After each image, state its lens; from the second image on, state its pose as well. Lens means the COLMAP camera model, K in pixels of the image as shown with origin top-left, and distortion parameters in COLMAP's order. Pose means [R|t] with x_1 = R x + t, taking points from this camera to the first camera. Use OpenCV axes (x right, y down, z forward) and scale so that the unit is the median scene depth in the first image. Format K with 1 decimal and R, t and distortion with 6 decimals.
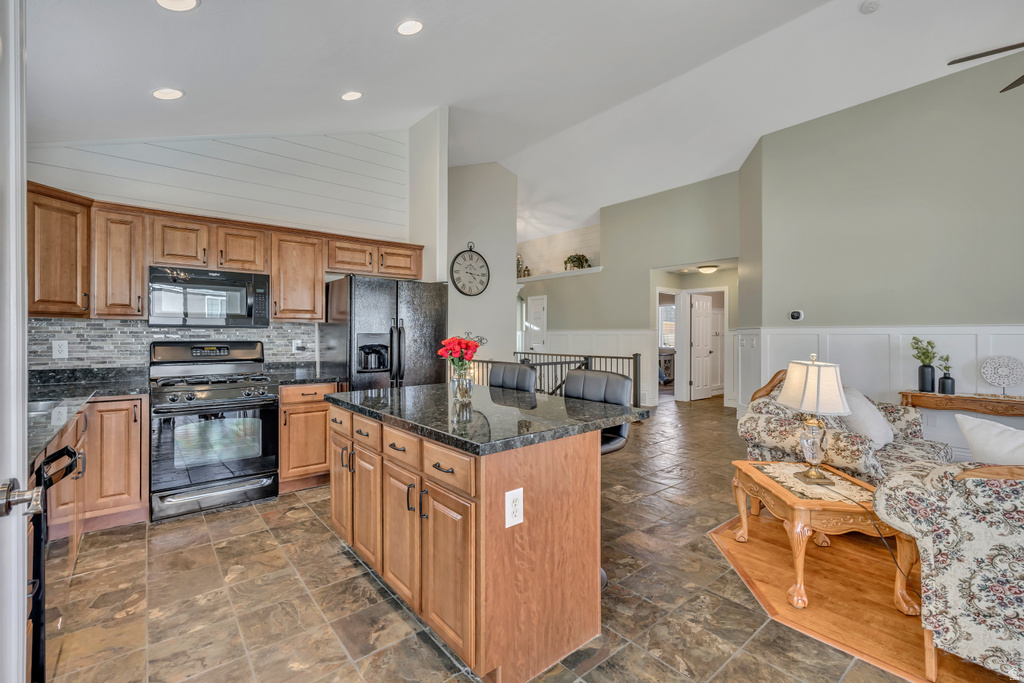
lens RADIAL K [[449.0, 0, 509.3], [0, 449.0, 335.2], [0, 0, 1]] dist [-0.001625, 0.000814]
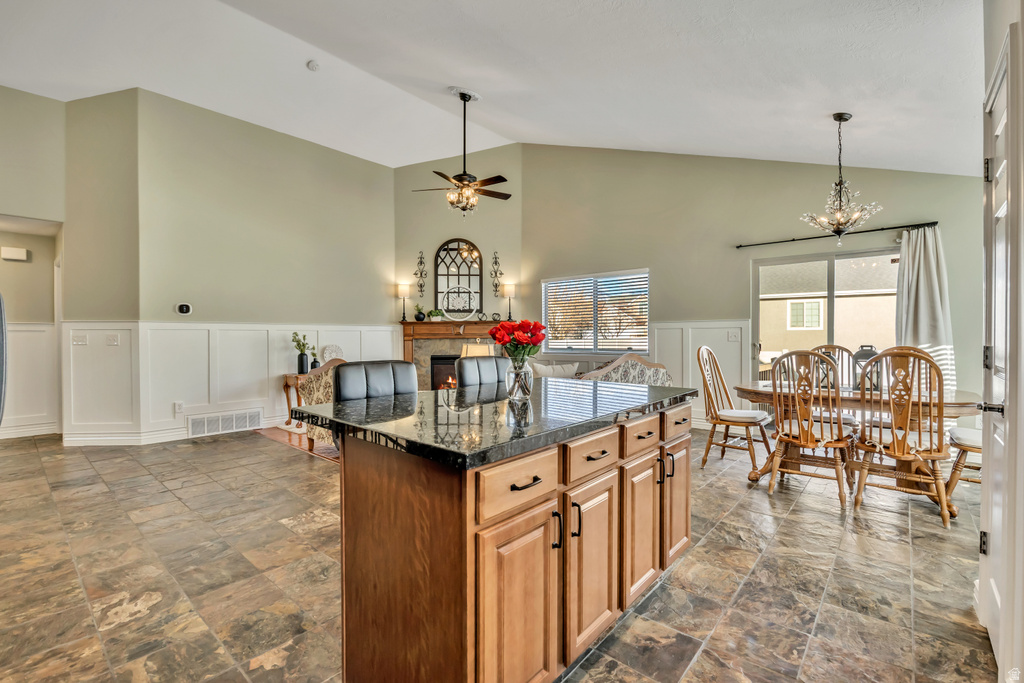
lens RADIAL K [[449.0, 0, 515.2], [0, 449.0, 340.6], [0, 0, 1]] dist [-0.001625, 0.000814]
pose [[-0.166952, -0.013231, 0.985876, -0.712025], [0.004692, 0.999888, 0.014214, 0.020078], [-0.985954, 0.006999, -0.166871, 0.895191]]
